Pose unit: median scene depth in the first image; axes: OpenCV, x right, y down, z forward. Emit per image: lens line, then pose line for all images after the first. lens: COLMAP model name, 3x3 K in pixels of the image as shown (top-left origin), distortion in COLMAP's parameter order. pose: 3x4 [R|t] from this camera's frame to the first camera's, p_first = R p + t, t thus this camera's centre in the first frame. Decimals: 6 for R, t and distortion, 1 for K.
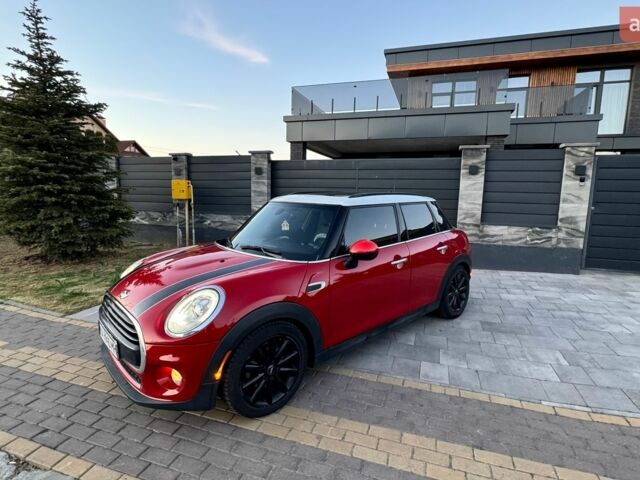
lens RADIAL K [[340.4, 0, 319.8], [0, 340.4, 242.2], [0, 0, 1]] dist [-0.000494, -0.000819]
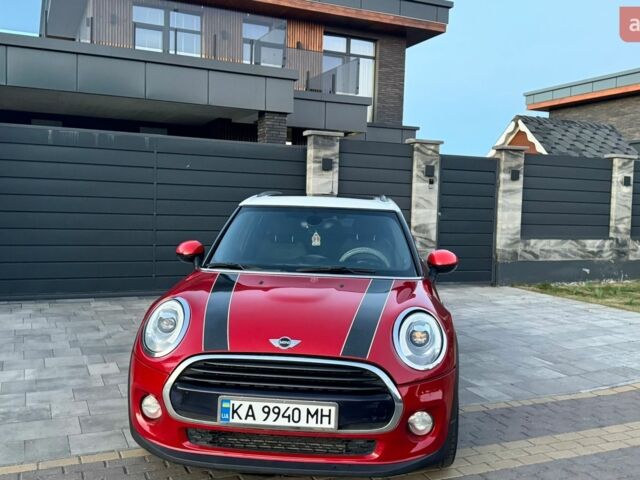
lens RADIAL K [[639.6, 0, 320.0], [0, 639.6, 238.9], [0, 0, 1]] dist [0.060741, 0.000000]
pose [[0.732461, -0.035700, 0.679872, -0.546326], [0.081096, 0.996089, -0.035065, -0.003388], [-0.675961, 0.080818, 0.732492, 0.003940]]
